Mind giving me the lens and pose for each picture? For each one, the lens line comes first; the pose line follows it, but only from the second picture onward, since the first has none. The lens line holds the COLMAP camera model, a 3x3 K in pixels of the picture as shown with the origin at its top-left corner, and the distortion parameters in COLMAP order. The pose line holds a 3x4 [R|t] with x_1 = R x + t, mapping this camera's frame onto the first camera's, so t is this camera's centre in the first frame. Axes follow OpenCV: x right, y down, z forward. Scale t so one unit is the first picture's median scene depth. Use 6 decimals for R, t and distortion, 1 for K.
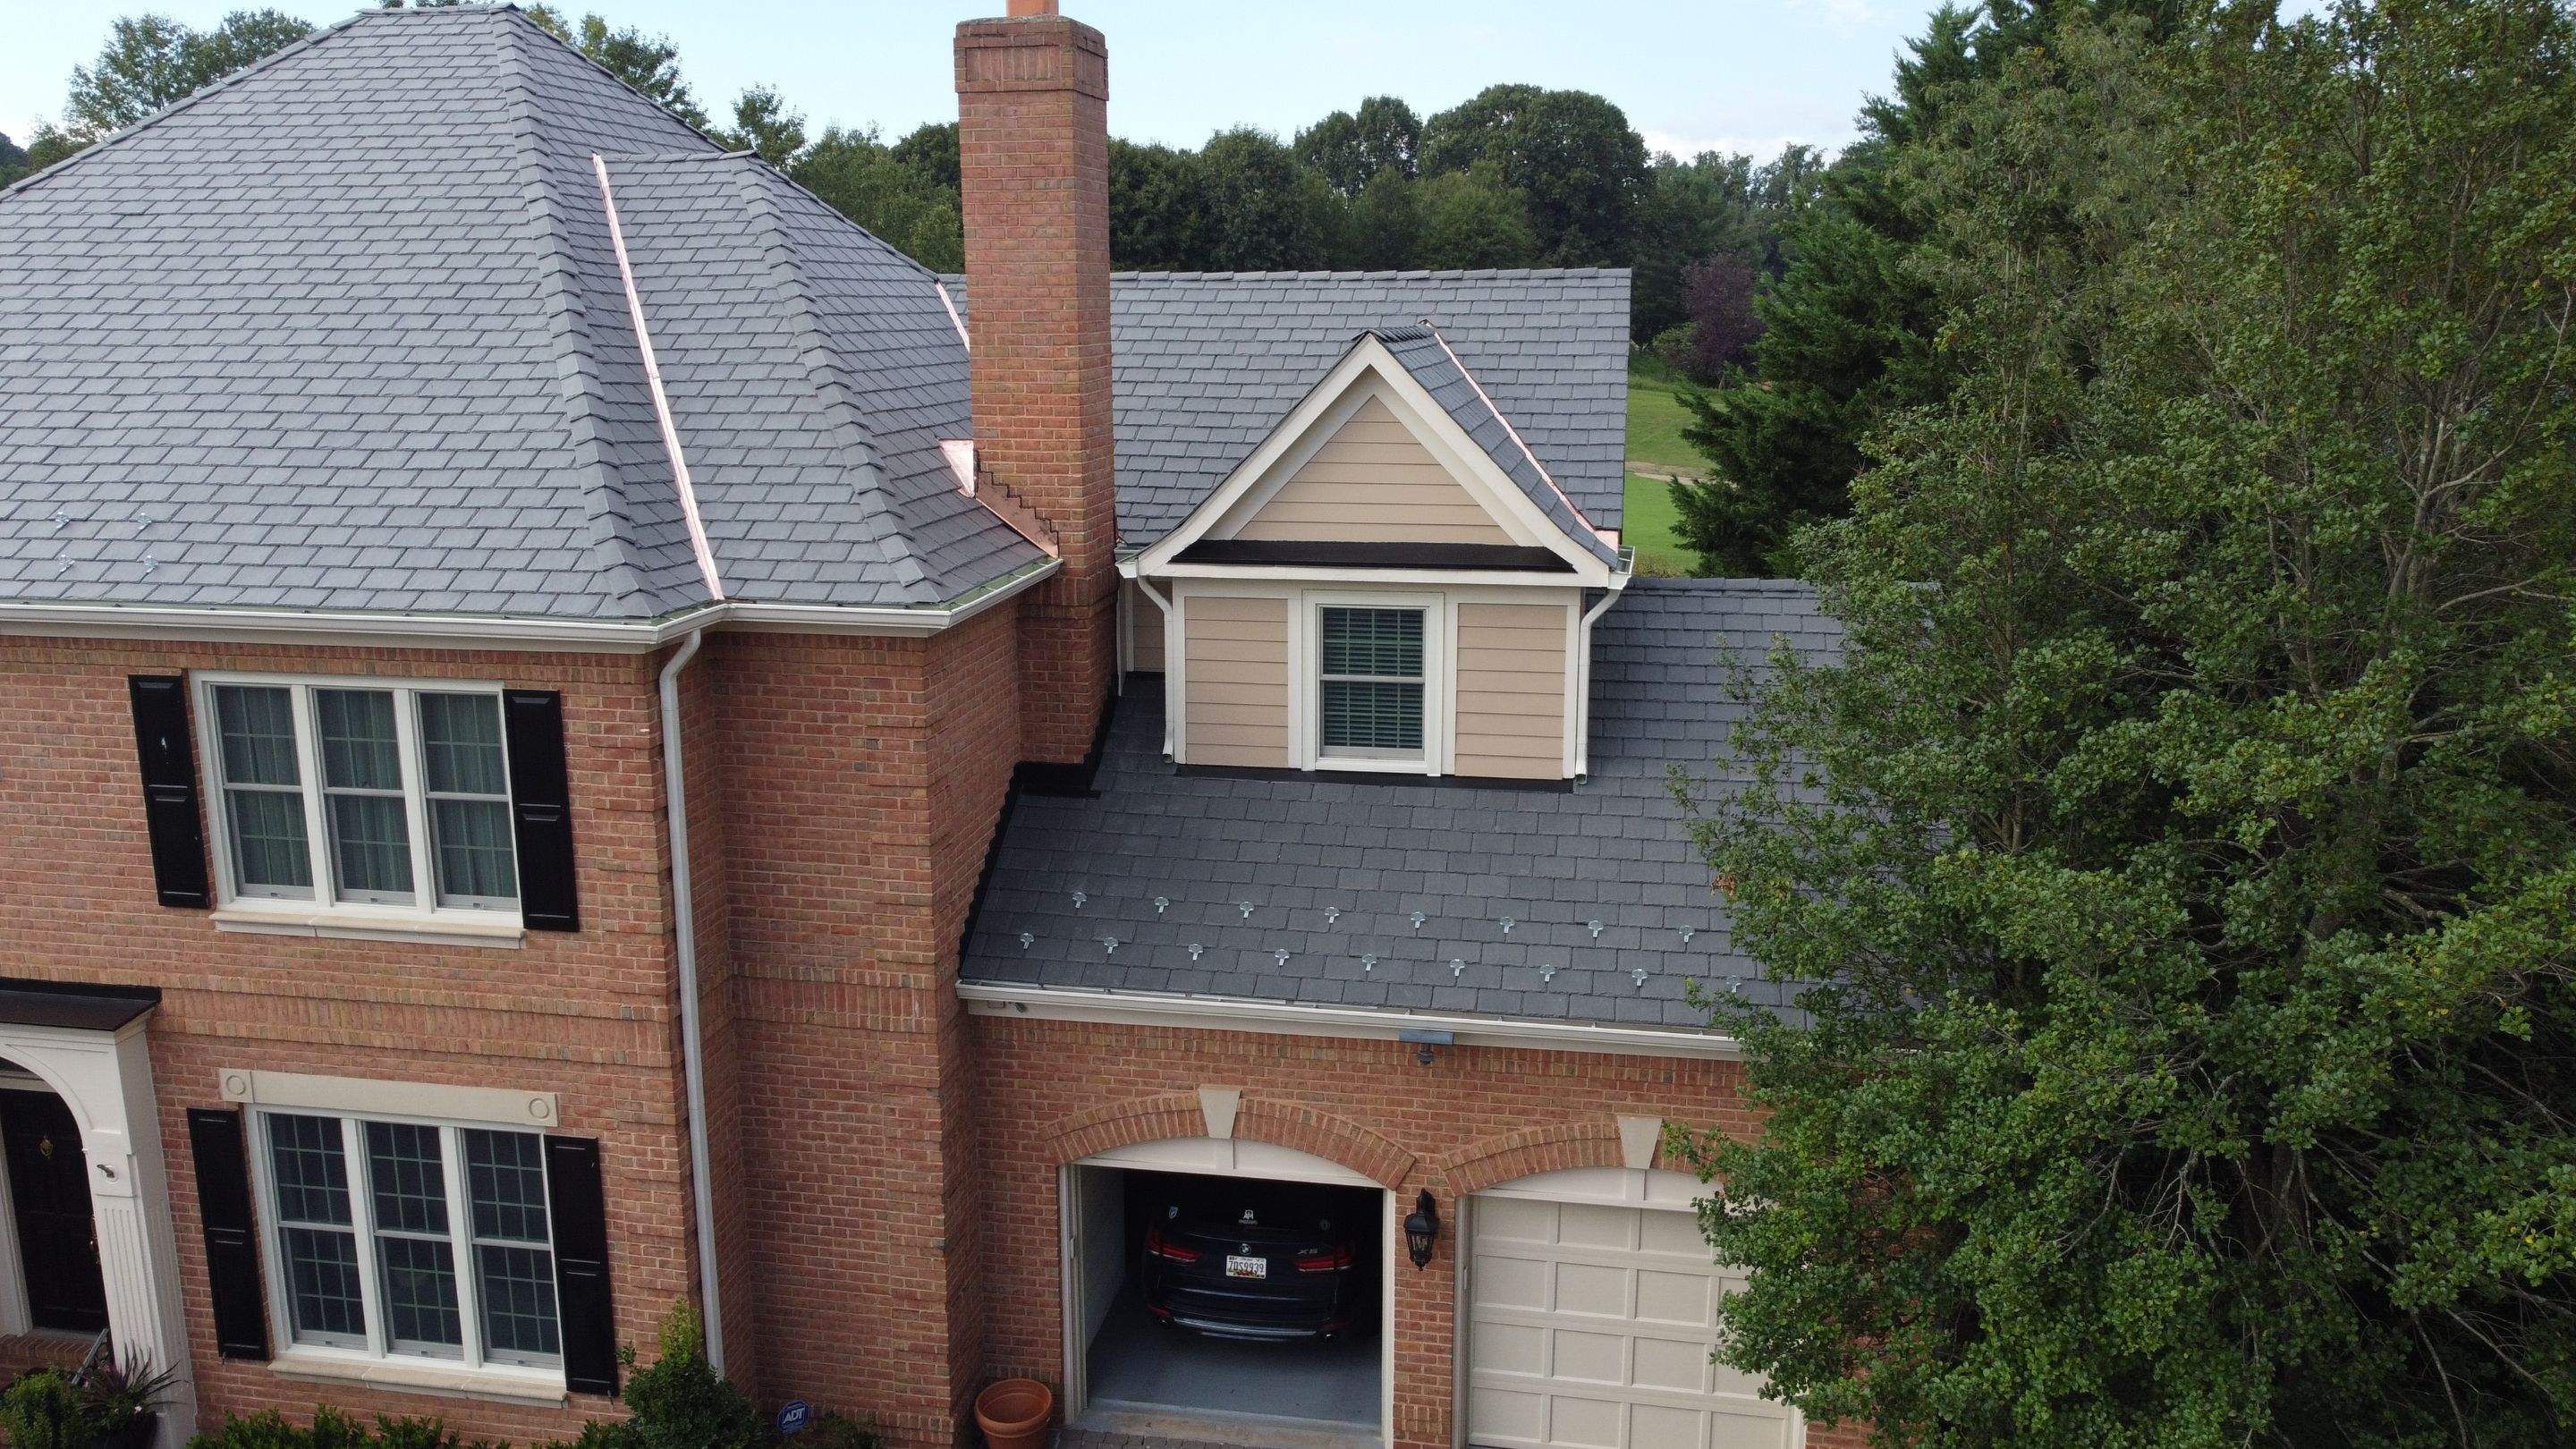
lens RADIAL K [[1954.0, 0, 1279.6], [0, 1954.0, 729.7], [0, 0, 1]] dist [0.000348, -0.004512]
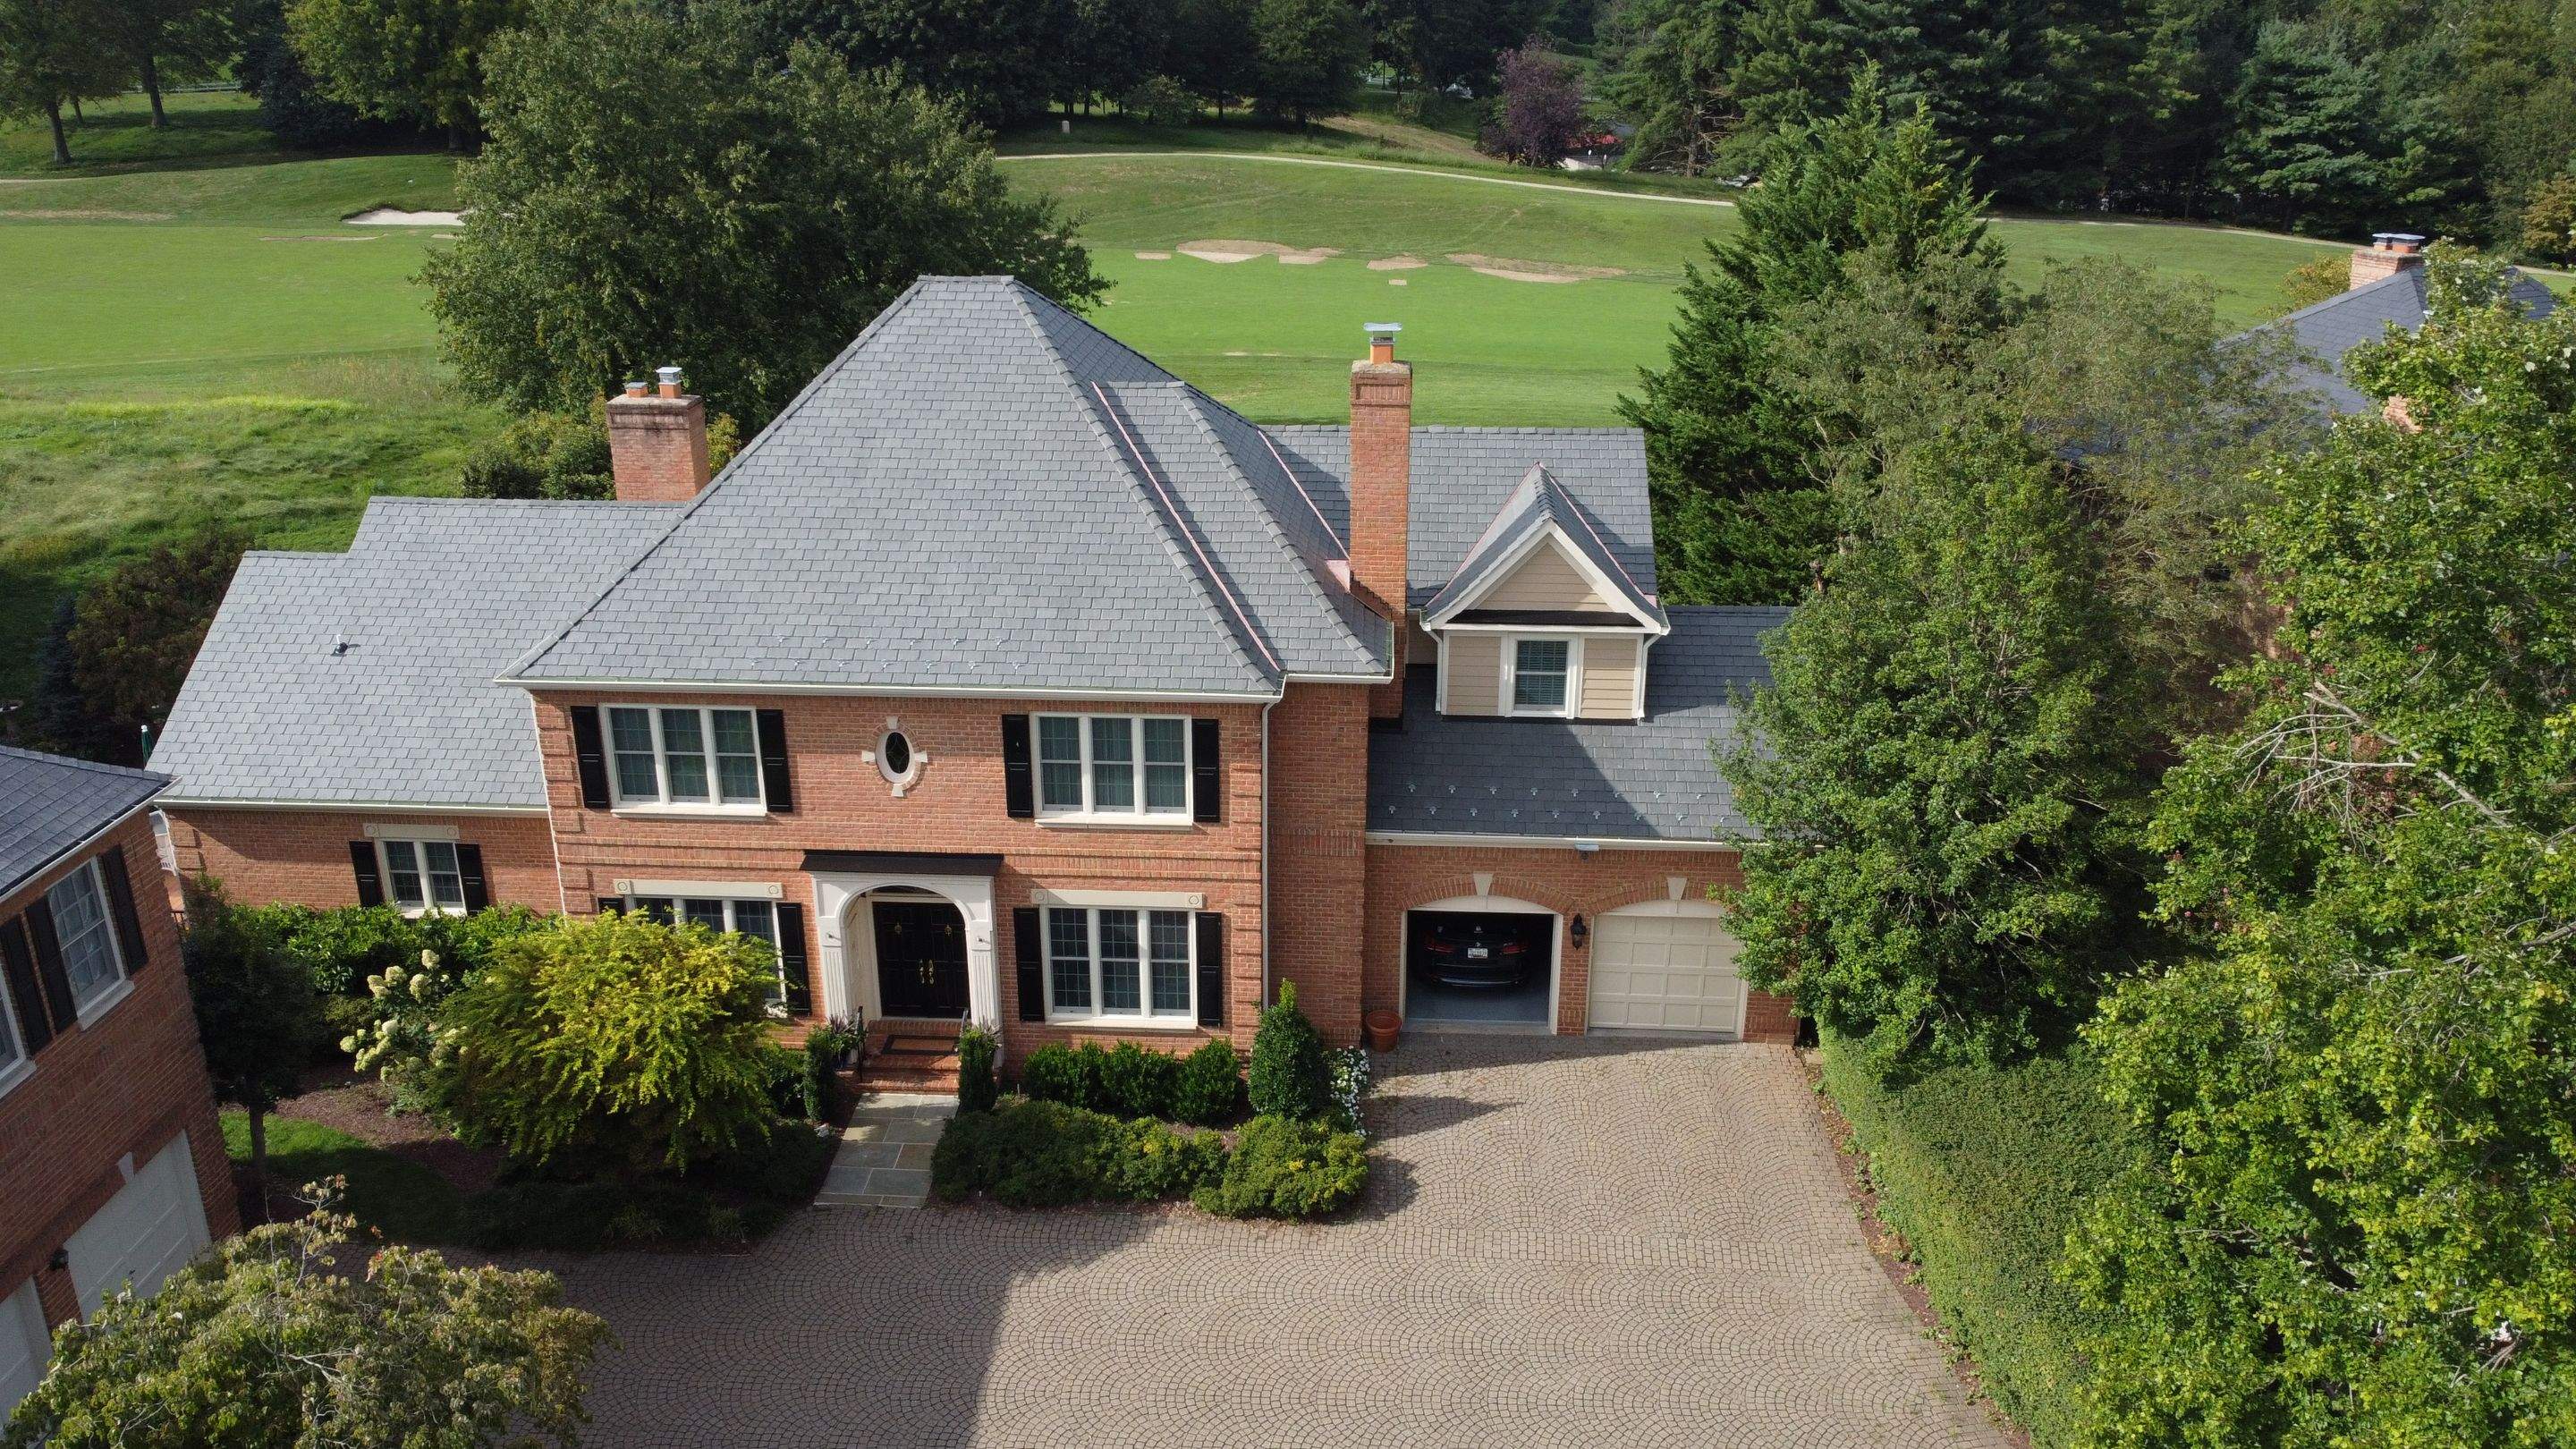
lens RADIAL K [[1954.0, 0, 1273.4], [0, 1954.0, 728.7], [0, 0, 1]] dist [0.000348, -0.004512]
pose [[0.992925, -0.043076, 0.110653, -0.495507], [0.025564, 0.987574, 0.155060, -0.315409], [-0.115957, -0.151134, 0.981689, -1.070457]]
